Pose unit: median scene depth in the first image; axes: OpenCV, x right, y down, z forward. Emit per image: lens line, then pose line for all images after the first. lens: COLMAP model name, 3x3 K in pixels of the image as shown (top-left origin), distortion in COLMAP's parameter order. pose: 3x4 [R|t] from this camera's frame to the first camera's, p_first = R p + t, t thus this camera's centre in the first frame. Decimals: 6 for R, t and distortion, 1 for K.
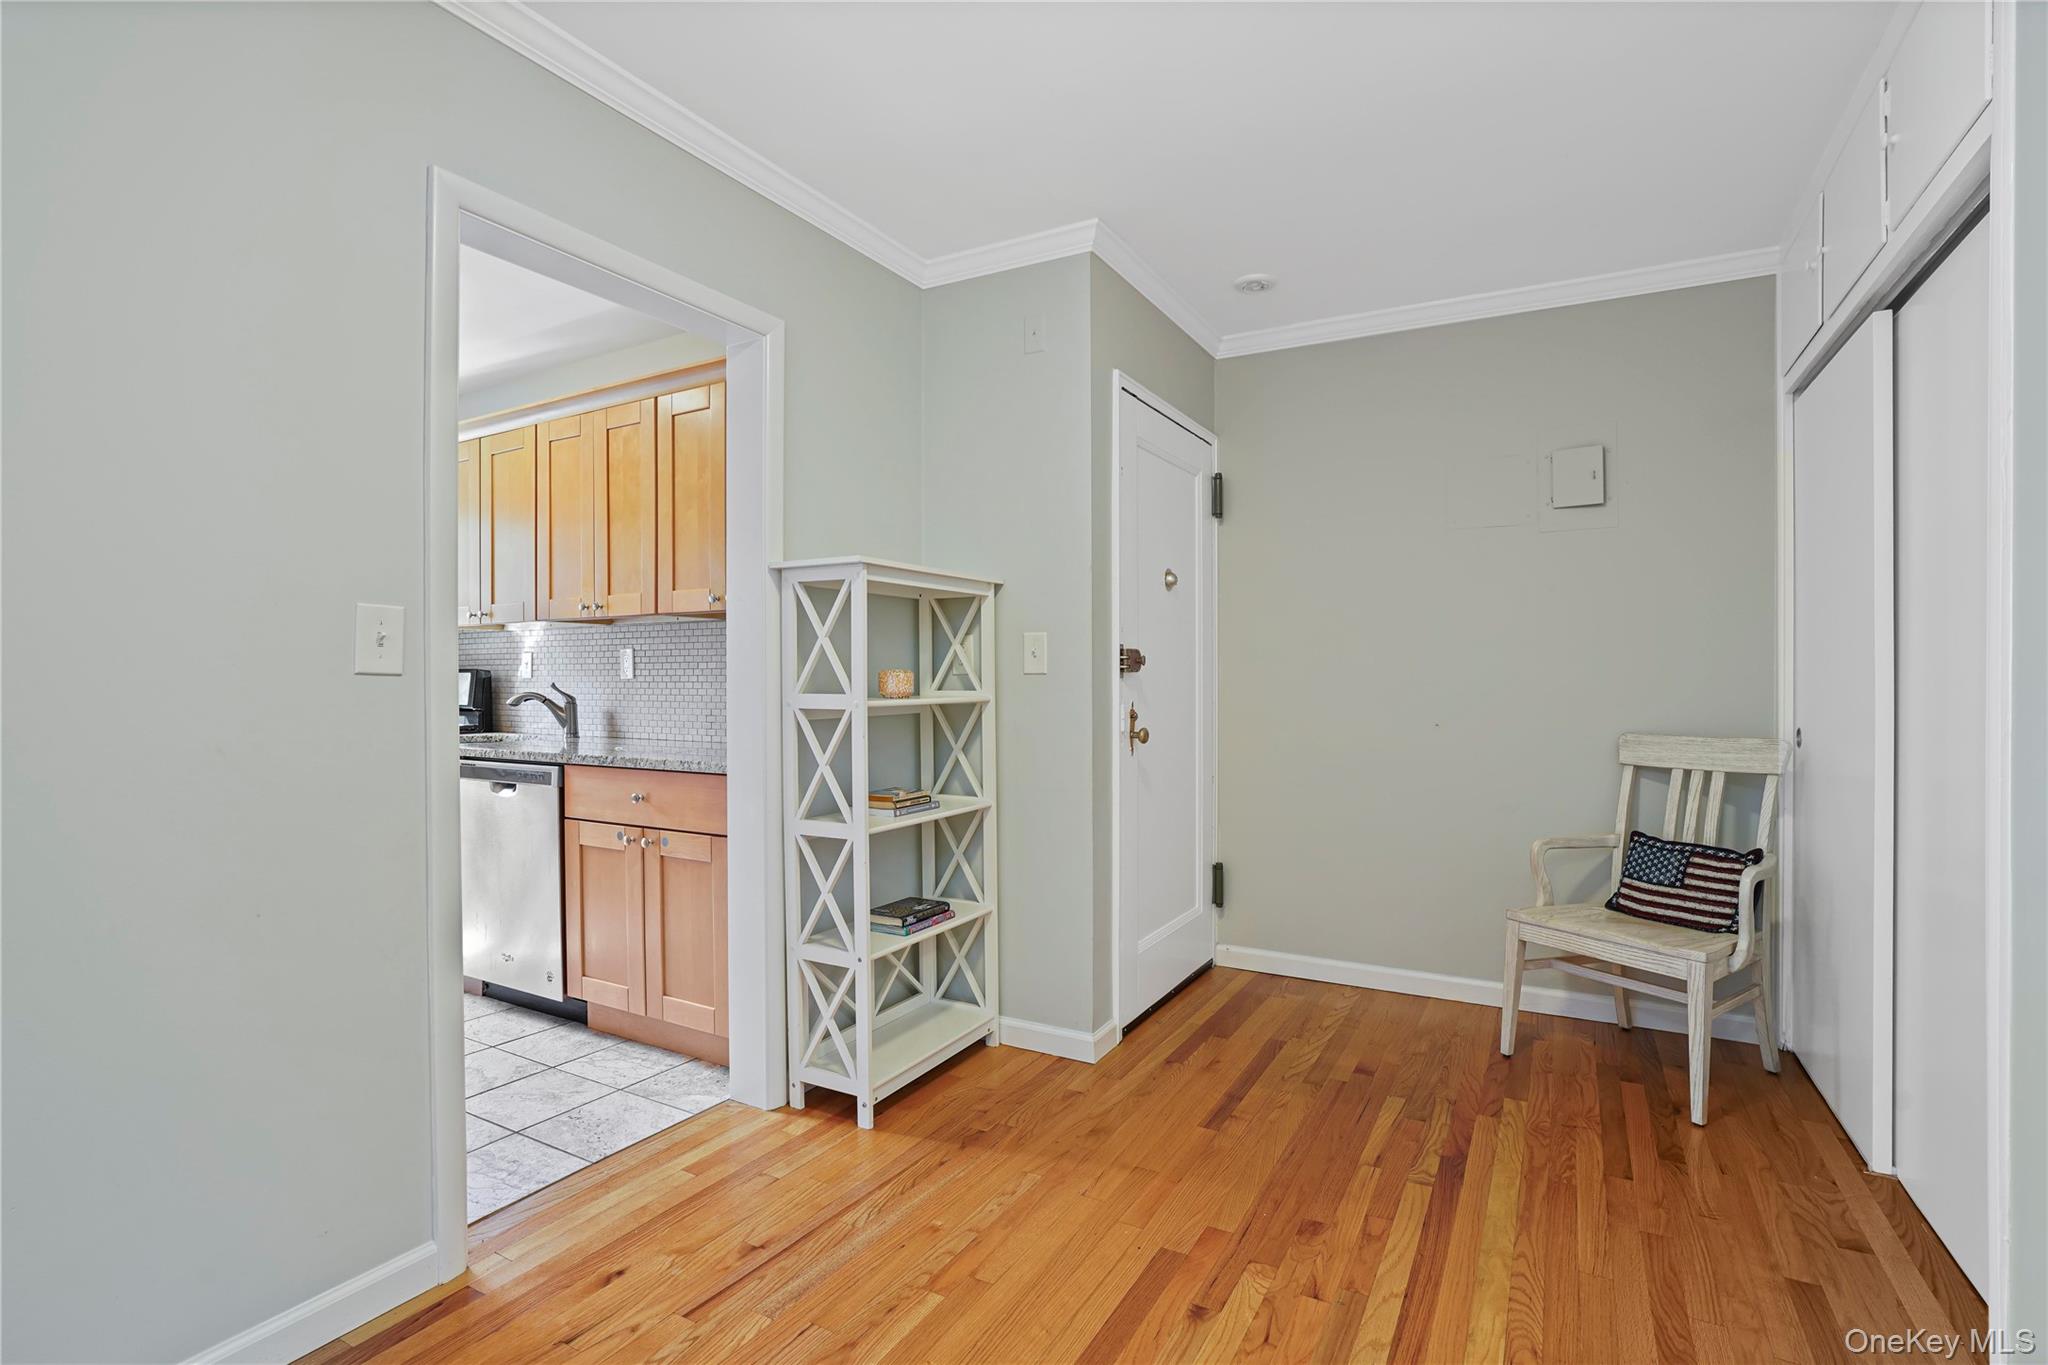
lens RADIAL K [[972.0, 0, 1024.0], [0, 972.0, 682.5], [0, 0, 1]] dist [-0.047014, 0.020946]
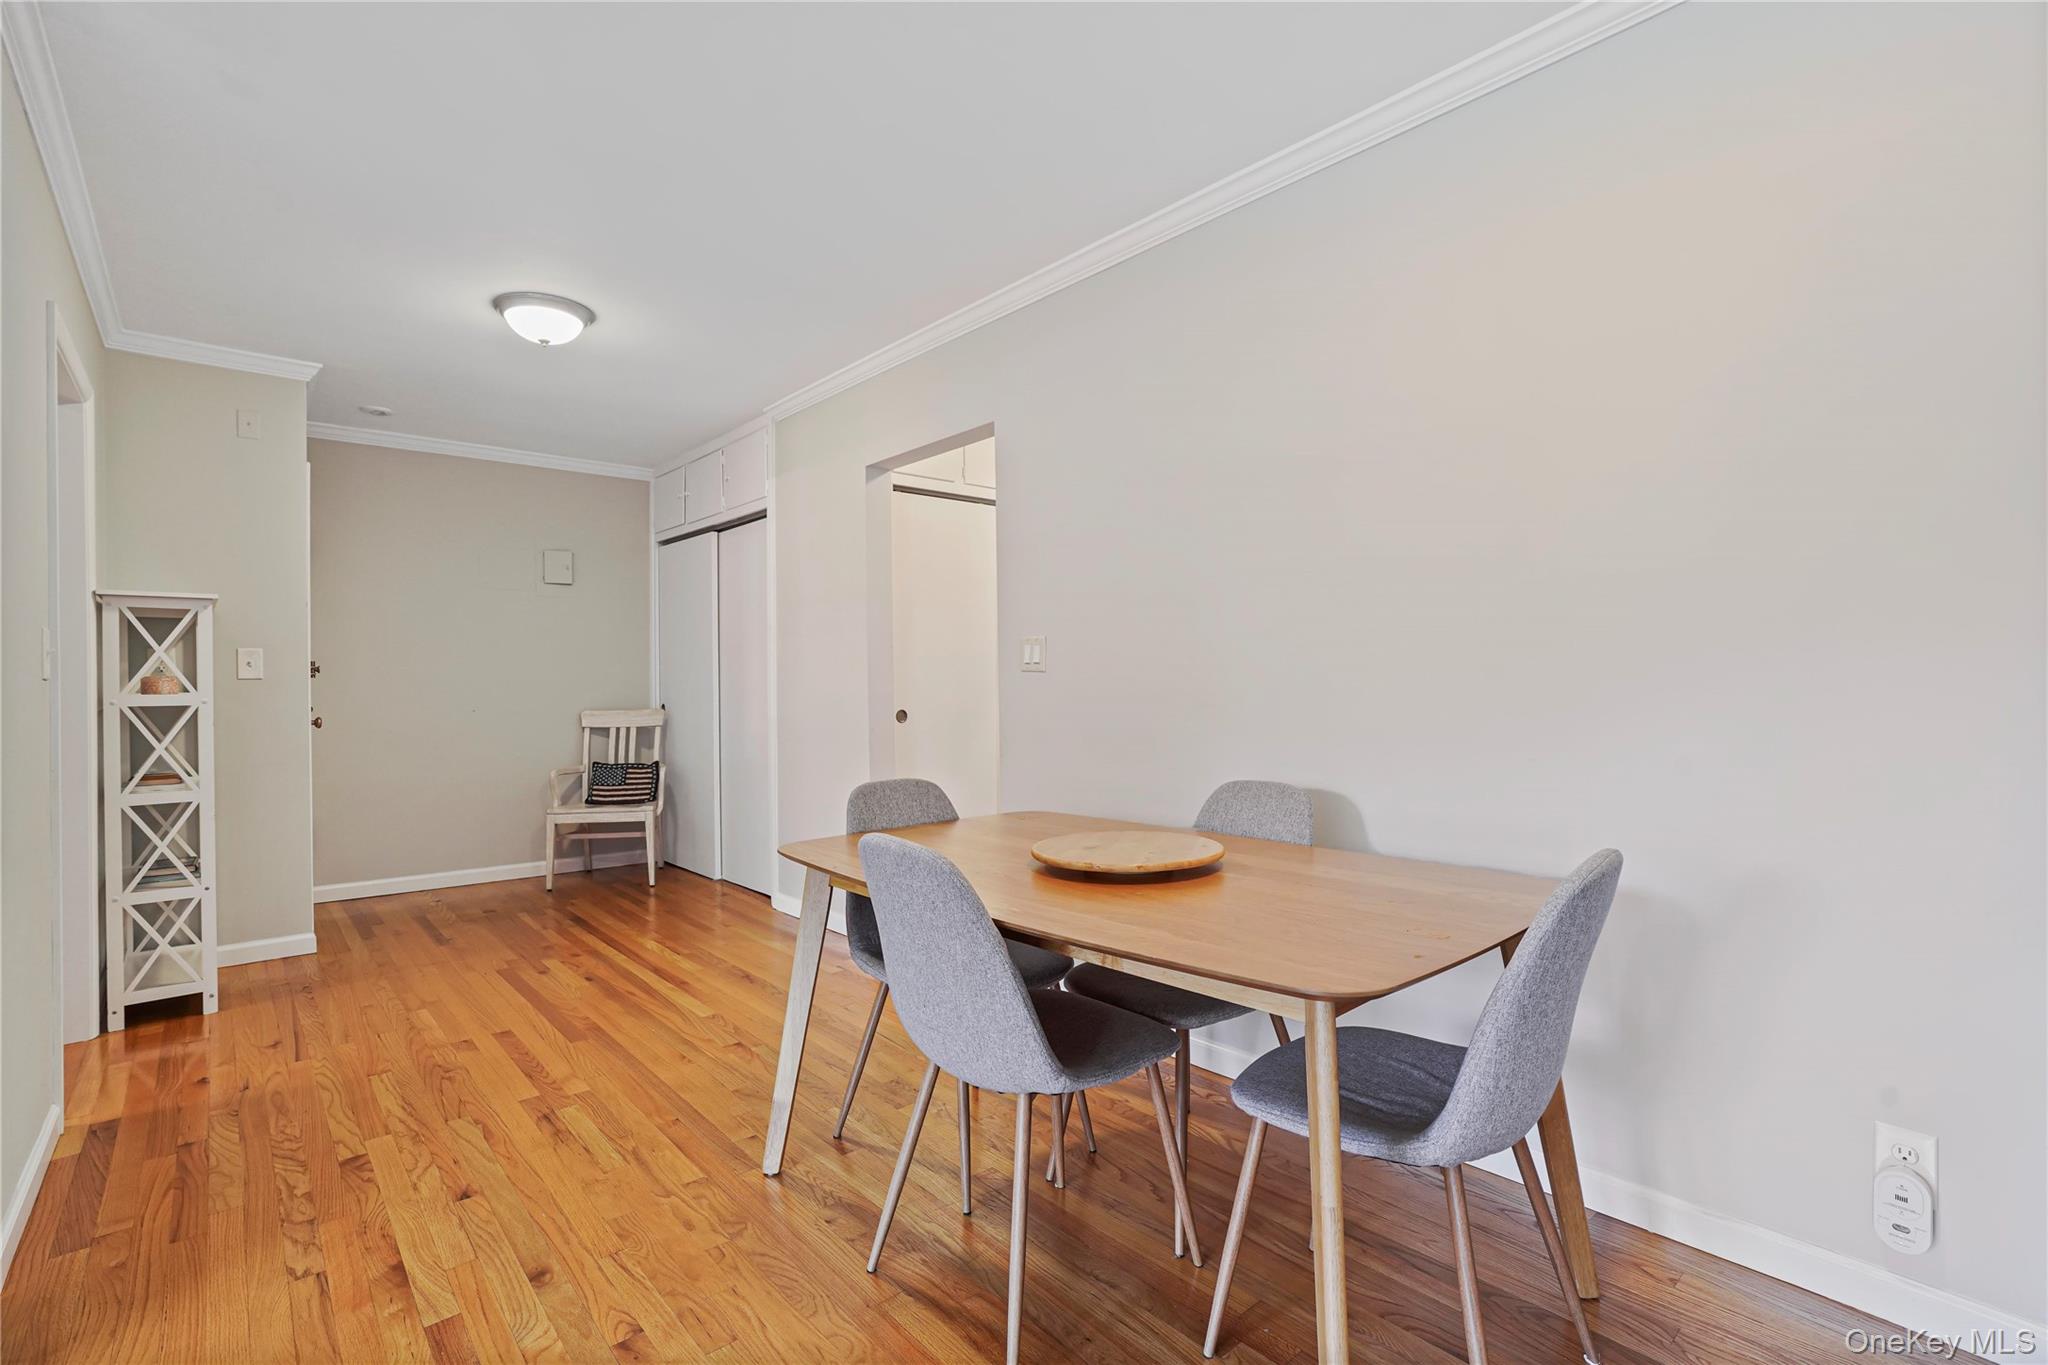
lens RADIAL K [[945.8, 0, 1033.3], [0, 945.8, 681.5], [0, 0, 1]] dist [-0.042767, 0.019978]
pose [[0.332880, -0.004244, 0.942960, -0.870857], [0.011527, 0.999933, 0.000431, 0.006644], [-0.942899, 0.010726, 0.332907, -0.460536]]
